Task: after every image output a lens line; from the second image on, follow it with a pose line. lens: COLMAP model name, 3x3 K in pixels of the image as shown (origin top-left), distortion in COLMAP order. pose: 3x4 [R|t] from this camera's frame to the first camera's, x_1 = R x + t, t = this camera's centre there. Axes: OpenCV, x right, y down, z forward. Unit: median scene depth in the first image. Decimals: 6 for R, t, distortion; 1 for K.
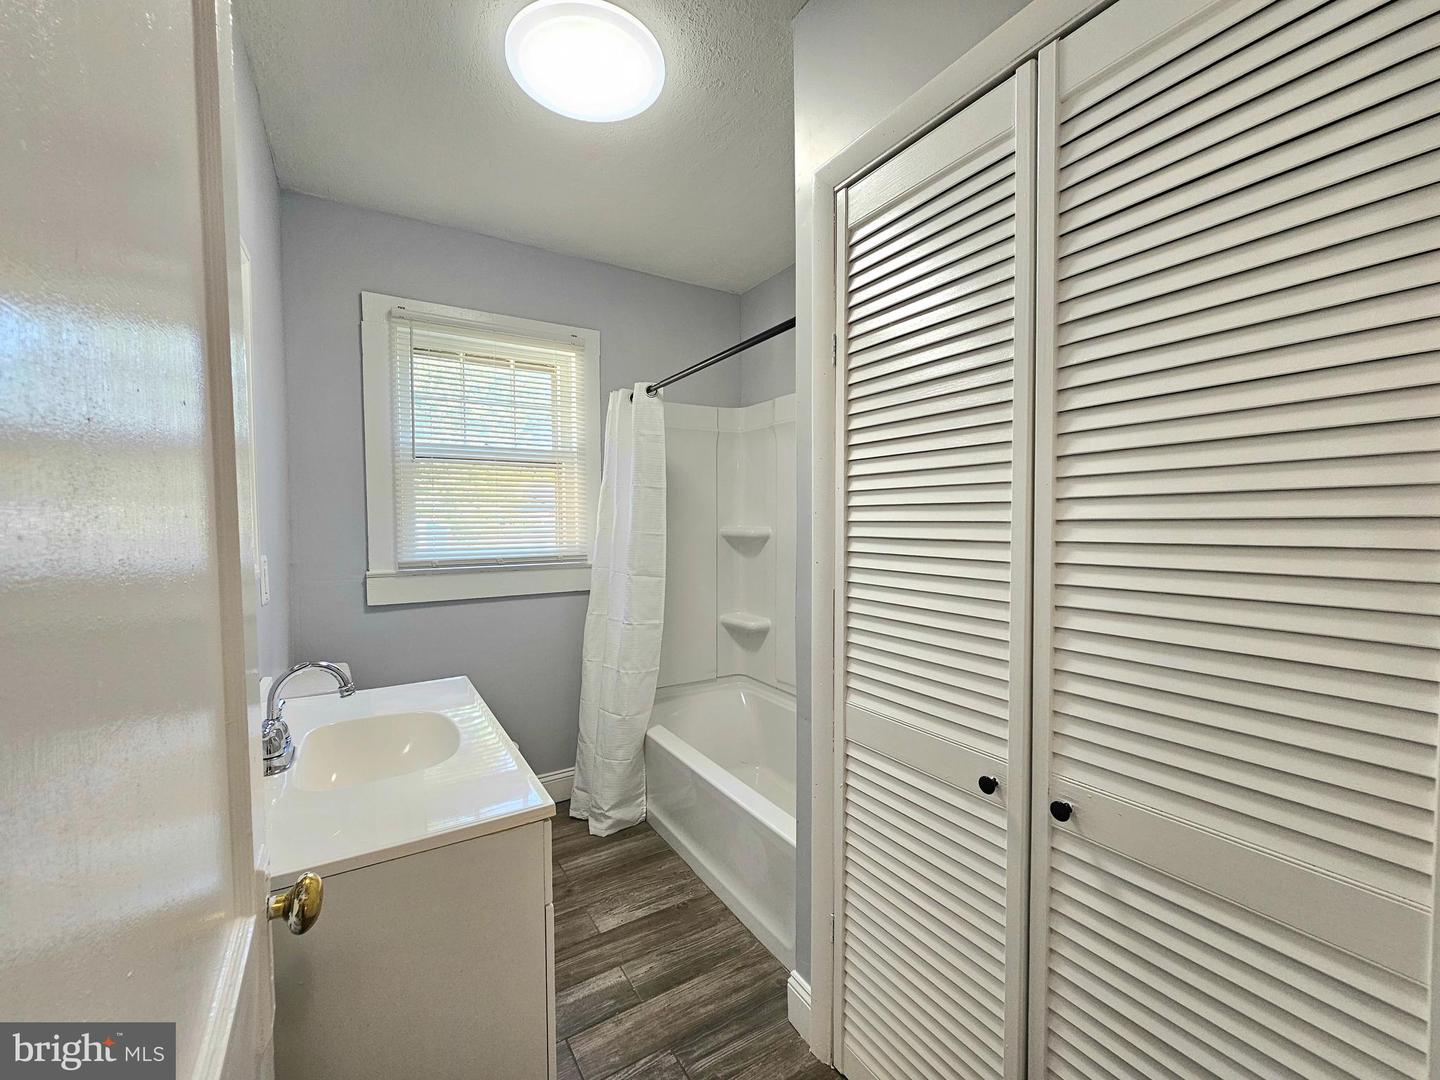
lens RADIAL K [[586.7, 0, 720.0], [0, 586.7, 540.0], [0, 0, 1]] dist [-0.000970, -0.000021]
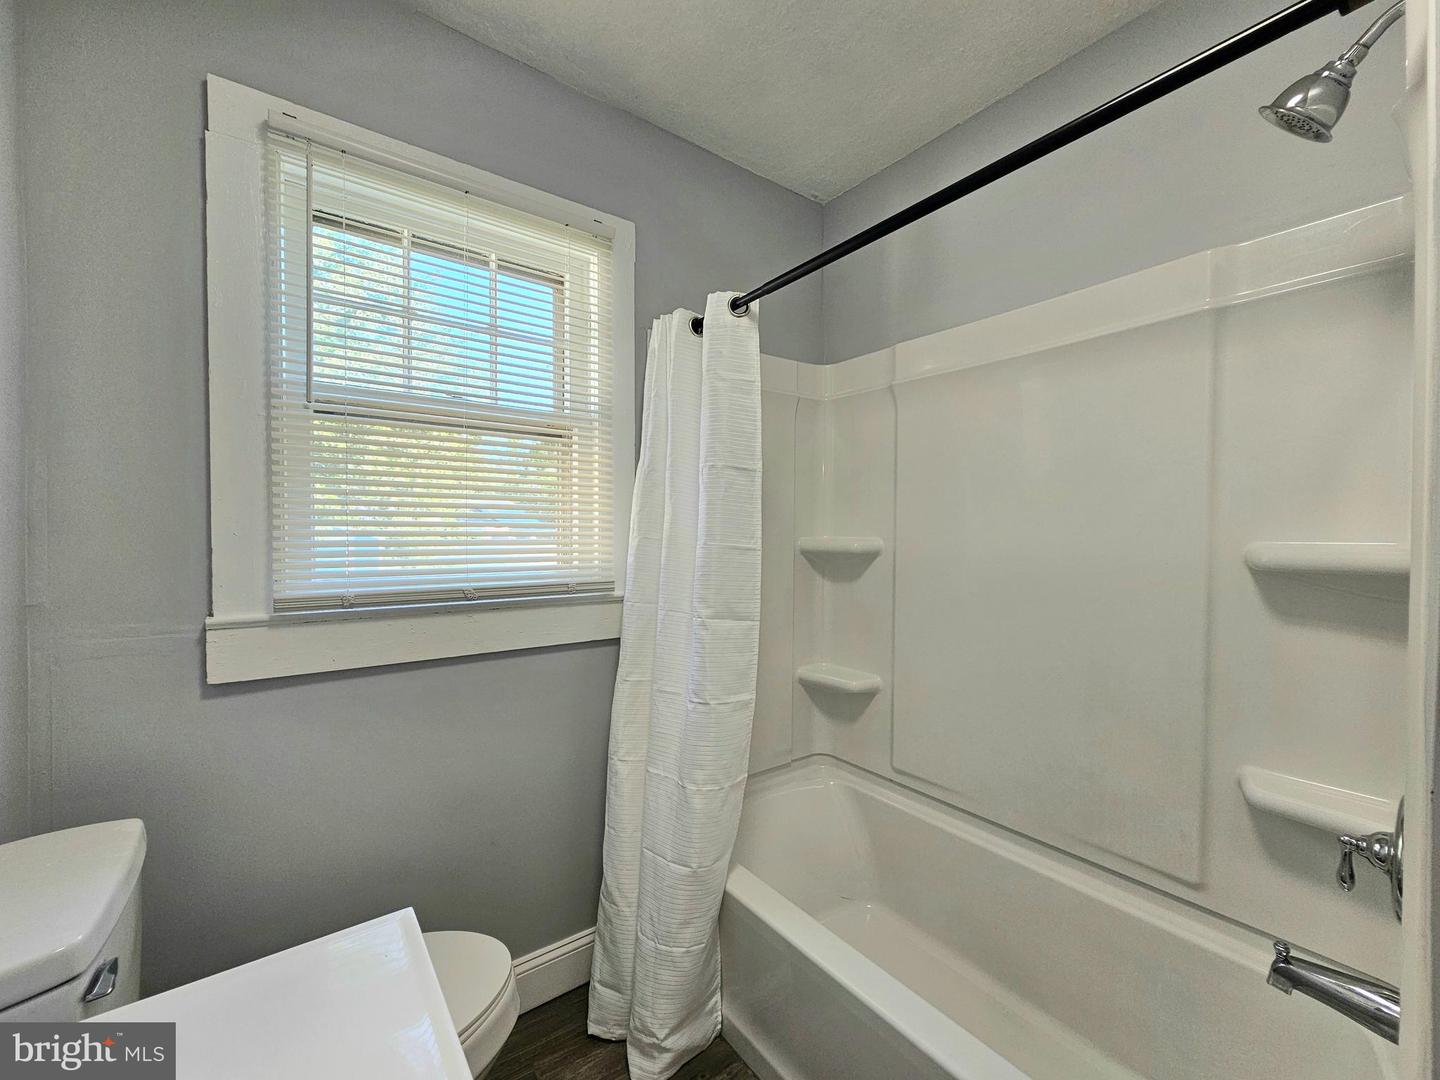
lens RADIAL K [[594.9, 0, 722.3], [0, 594.9, 545.0], [0, 0, 1]] dist [0.001001, 0.000037]
pose [[0.996401, 0.005395, 0.084592, -0.179210], [-0.003735, 0.999798, -0.019771, -0.000695], [-0.084681, 0.019384, 0.996220, 0.399212]]
